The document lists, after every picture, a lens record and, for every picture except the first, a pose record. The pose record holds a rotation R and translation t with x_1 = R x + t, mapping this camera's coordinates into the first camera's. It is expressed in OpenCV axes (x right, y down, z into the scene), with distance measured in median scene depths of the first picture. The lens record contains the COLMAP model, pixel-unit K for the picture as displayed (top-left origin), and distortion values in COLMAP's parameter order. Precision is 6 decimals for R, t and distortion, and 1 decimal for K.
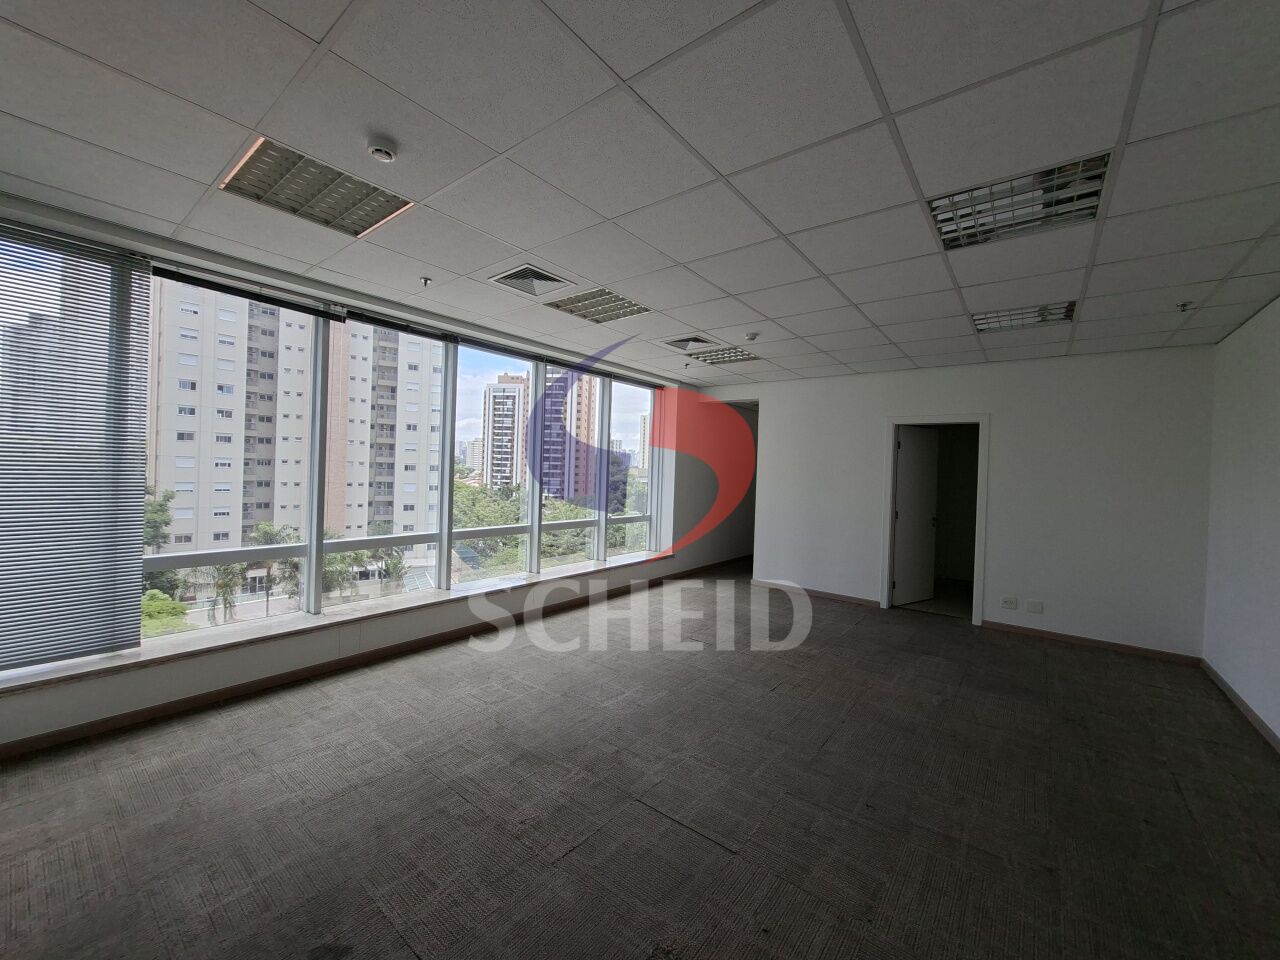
lens RADIAL K [[507.5, 0, 637.8], [0, 507.5, 471.3], [0, 0, 1]] dist [0.000451, 0.000169]
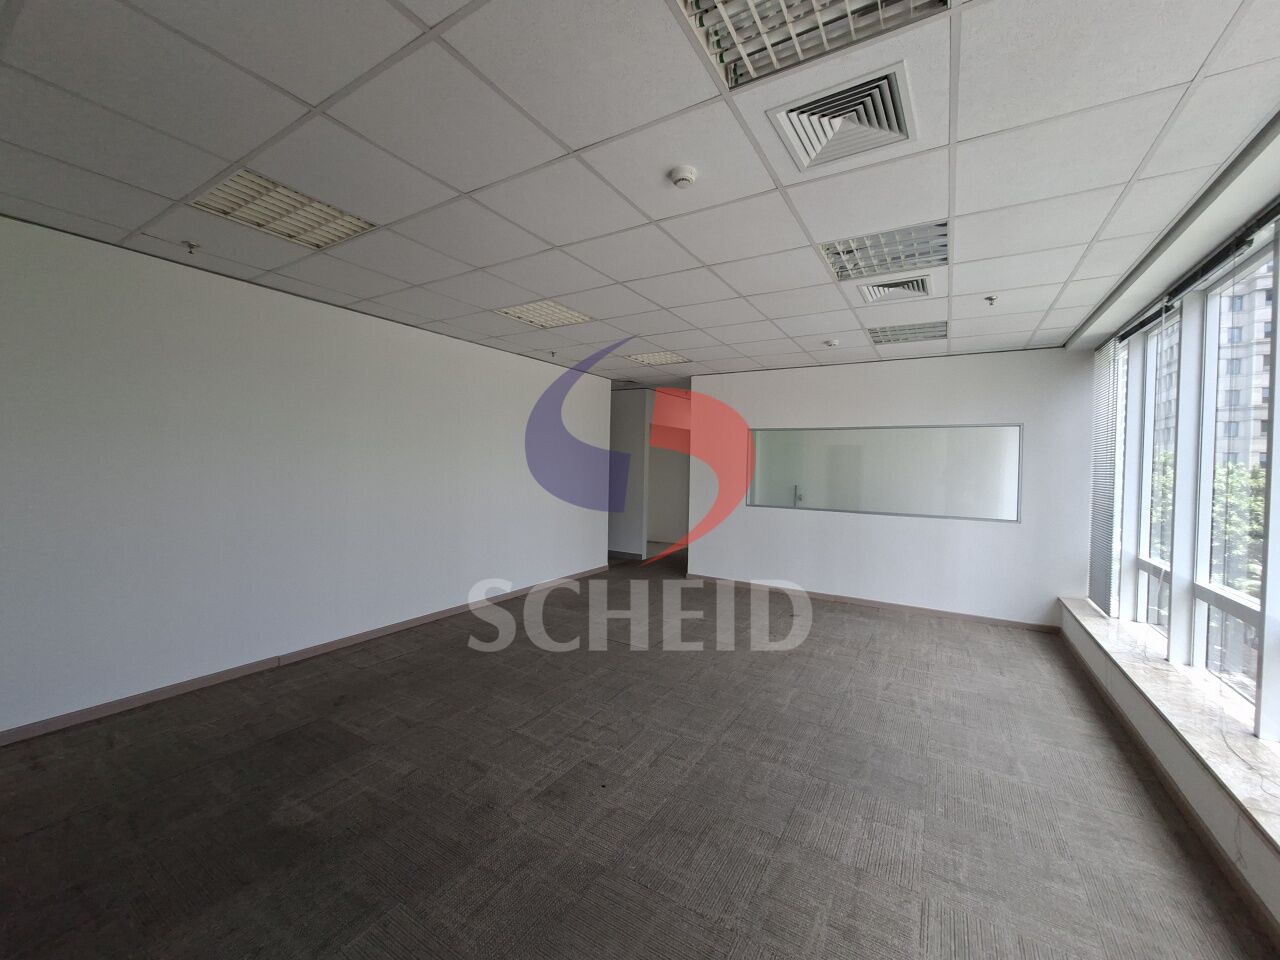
lens RADIAL K [[507.5, 0, 637.9], [0, 507.5, 476.6], [0, 0, 1]] dist [0.000451, 0.000169]
pose [[-0.990733, -0.049354, -0.126538, 0.402848], [-0.053386, 0.998162, 0.028676, -0.001661], [0.124890, 0.035165, -0.991547, 1.903660]]
